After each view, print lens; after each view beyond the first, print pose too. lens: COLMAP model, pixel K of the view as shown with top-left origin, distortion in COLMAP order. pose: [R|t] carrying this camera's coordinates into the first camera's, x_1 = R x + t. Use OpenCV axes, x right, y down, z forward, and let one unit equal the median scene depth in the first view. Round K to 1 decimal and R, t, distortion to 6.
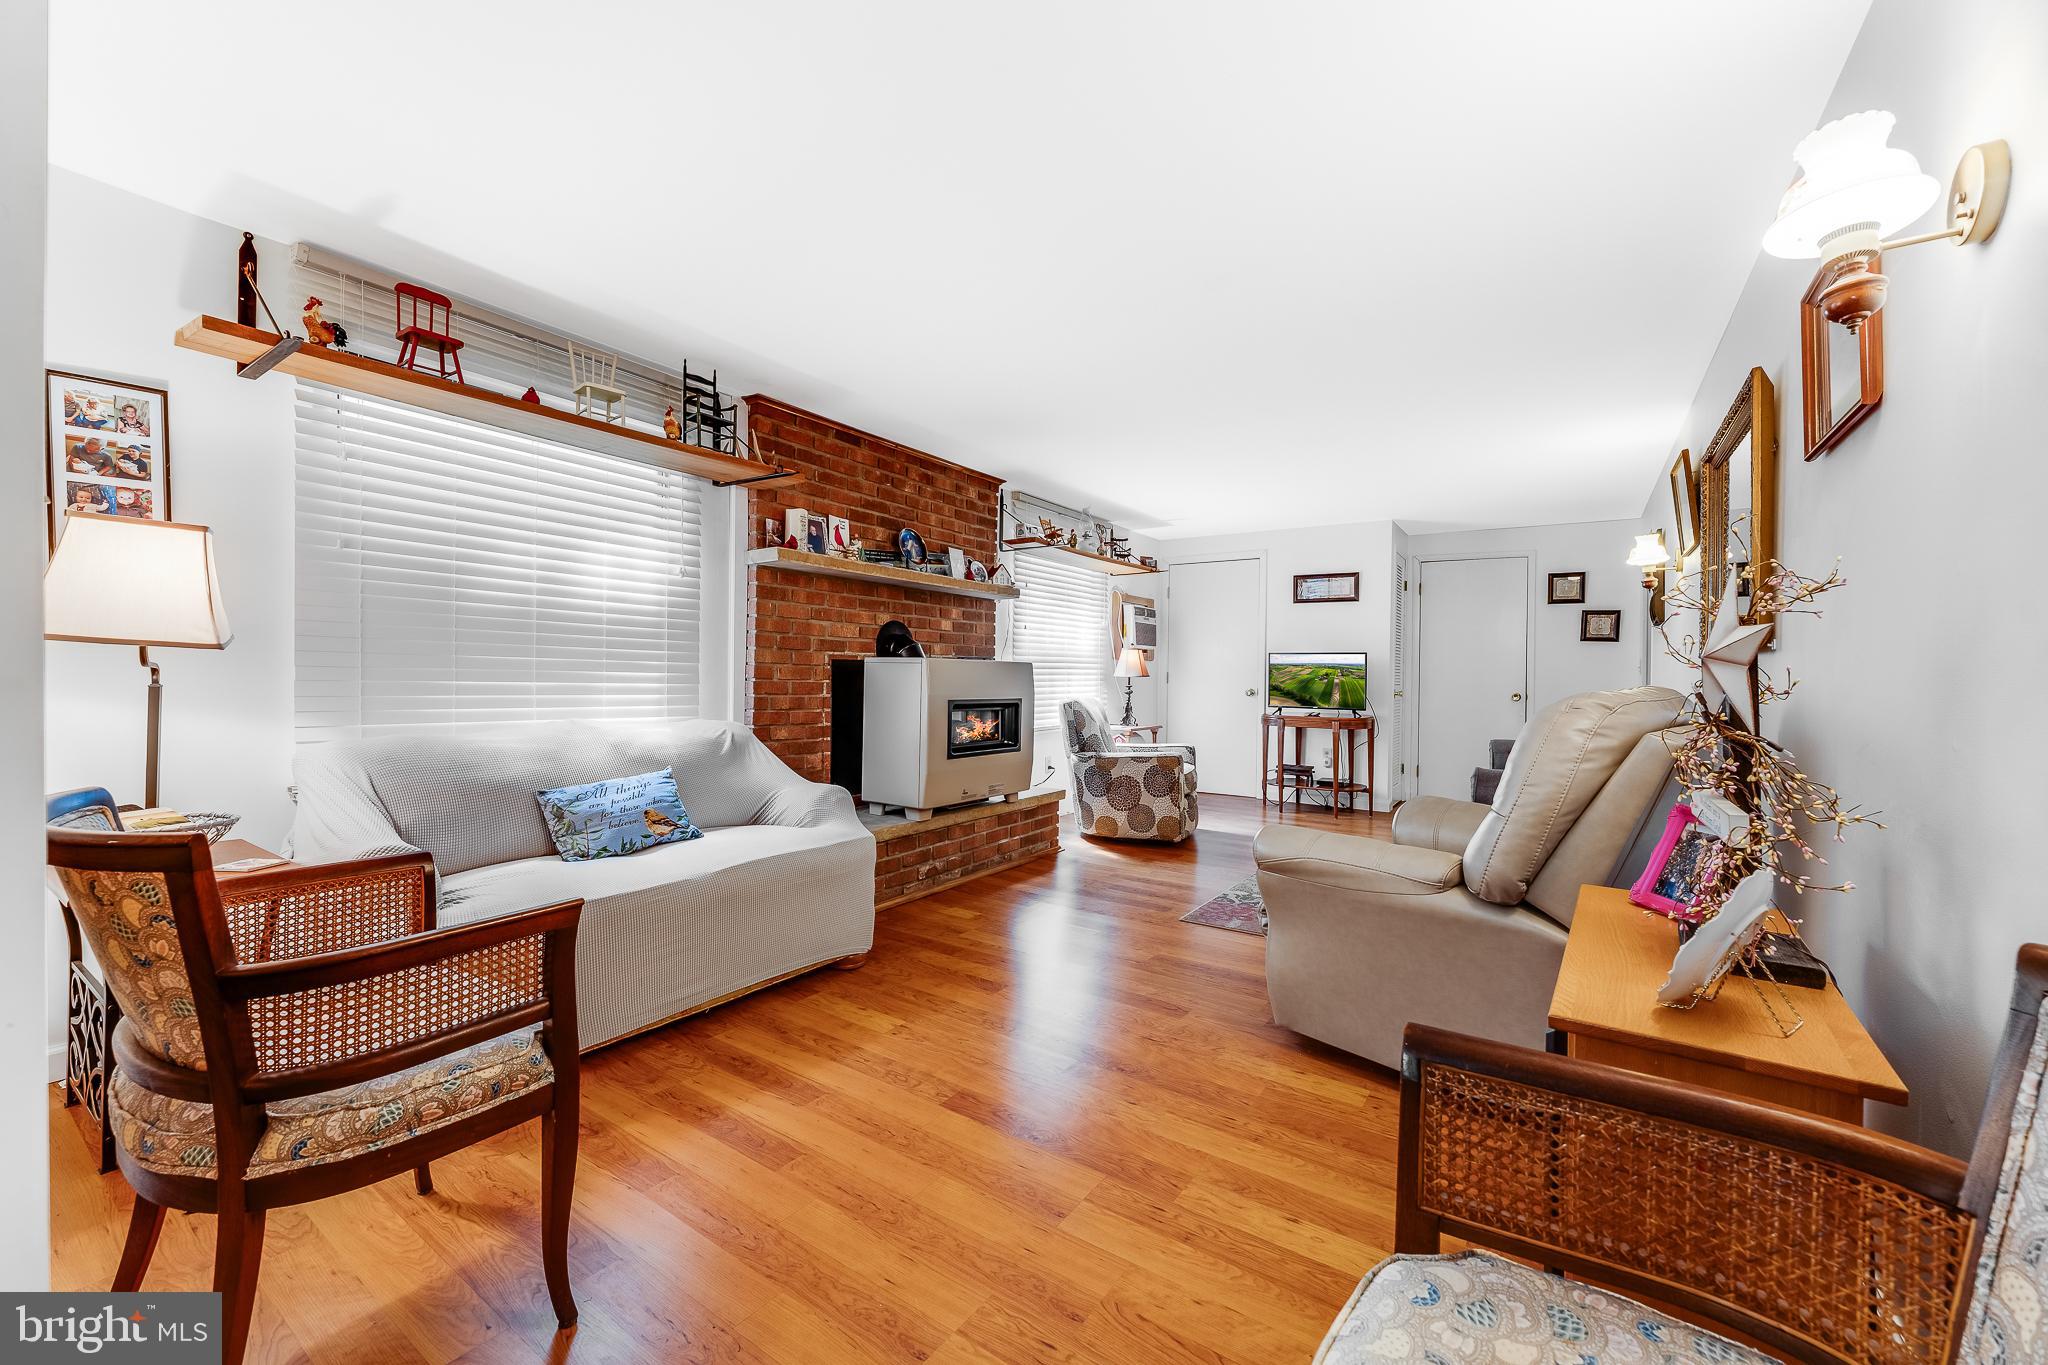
lens RADIAL K [[812.5, 0, 1023.0], [0, 812.5, 671.2], [0, 0, 1]] dist [-0.000516, -0.000153]
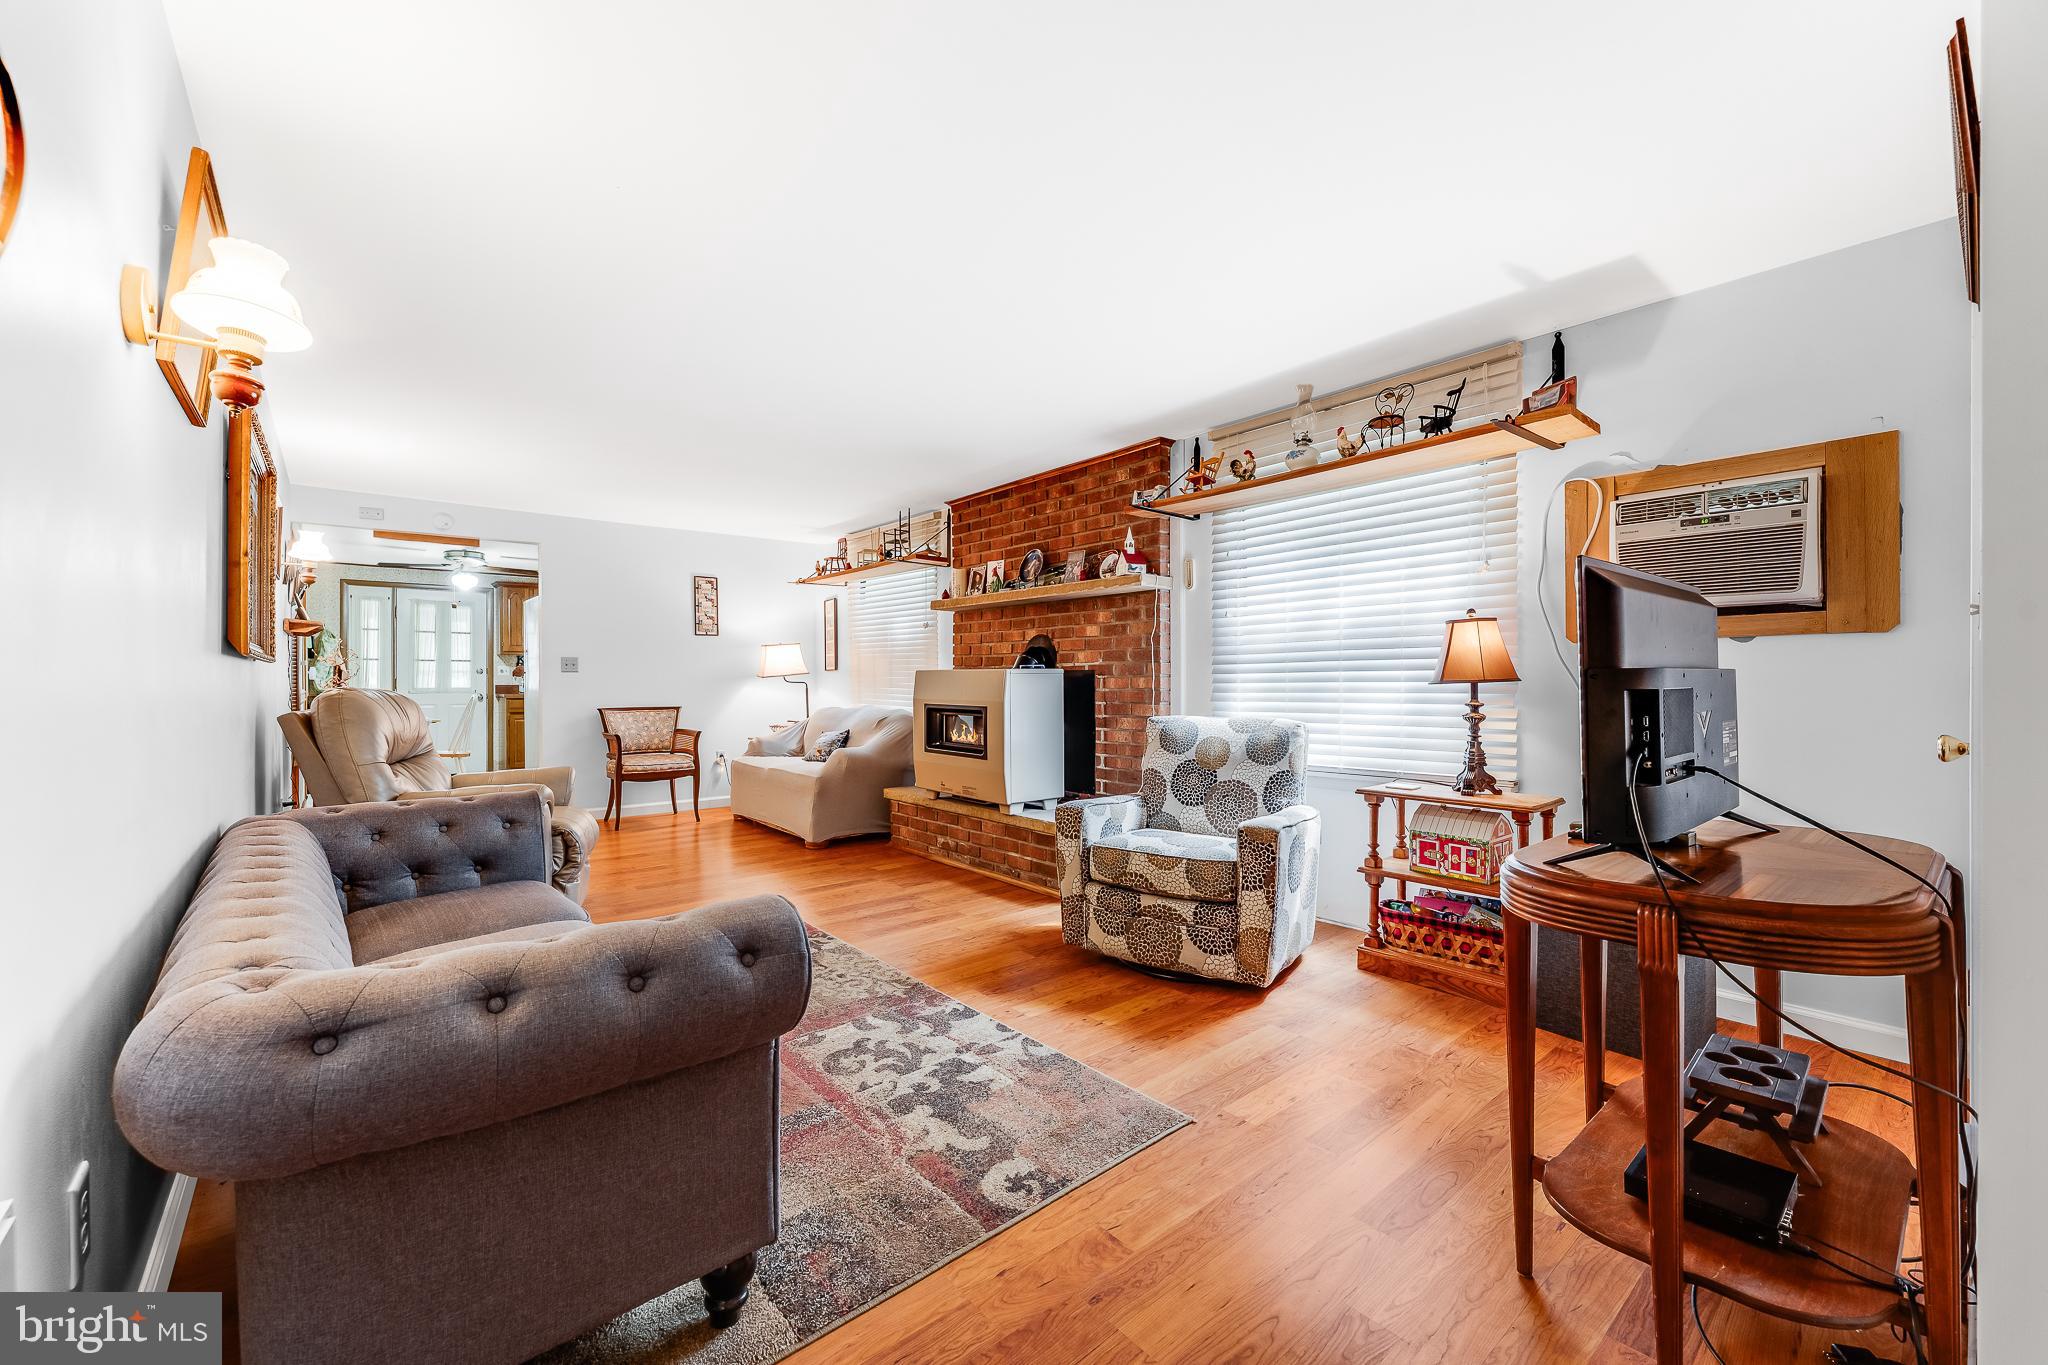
lens RADIAL K [[812.5, 0, 1020.9], [0, 812.5, 679.2], [0, 0, 1]] dist [-0.000516, -0.000153]
pose [[-0.270077, -0.009448, -0.962792, 0.924051], [0.006700, 0.999909, -0.011692, 0.011555], [0.962815, -0.009608, -0.269989, 1.288578]]
